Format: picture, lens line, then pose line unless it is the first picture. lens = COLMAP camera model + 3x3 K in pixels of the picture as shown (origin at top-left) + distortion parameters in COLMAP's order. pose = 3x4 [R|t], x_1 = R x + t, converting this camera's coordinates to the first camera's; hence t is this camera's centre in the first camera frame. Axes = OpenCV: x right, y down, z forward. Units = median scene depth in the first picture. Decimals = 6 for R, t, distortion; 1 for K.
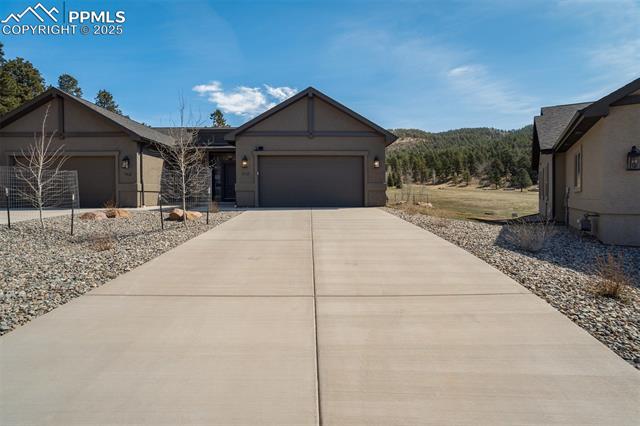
lens RADIAL K [[307.7, 0, 318.8], [0, 307.7, 209.6], [0, 0, 1]] dist [-0.005245, -0.000007]
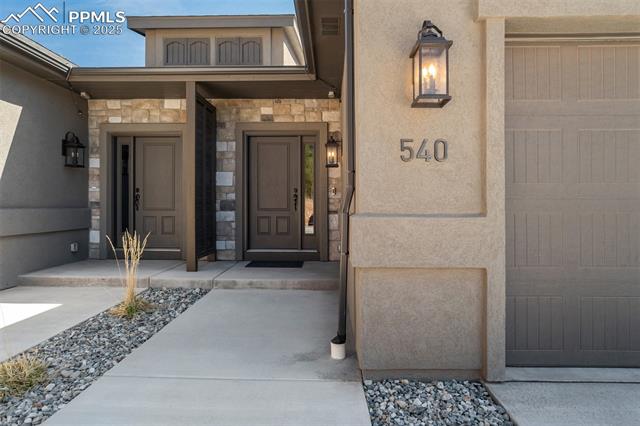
lens RADIAL K [[347.3, 0, 321.2], [0, 347.3, 211.2], [0, 0, 1]] dist [0.000384, 0.000010]
pose [[0.999158, 0.002205, -0.040980, -0.276546], [-0.003098, 0.999758, -0.021760, -0.083980], [0.040923, 0.021868, 0.998923, 0.832091]]
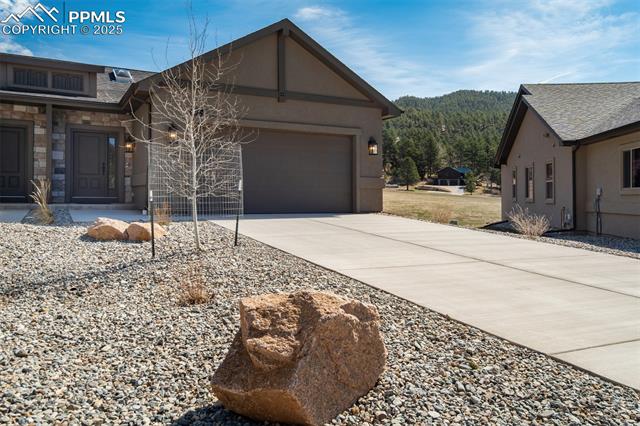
lens RADIAL K [[495.4, 0, 337.2], [0, 495.4, 193.7], [0, 0, 1]] dist [0.040836, -0.000149]
pose [[0.896072, 0.012499, 0.443733, -0.351259], [0.006448, 0.999132, -0.041165, -0.006394], [-0.443862, 0.039748, 0.895213, 0.067204]]
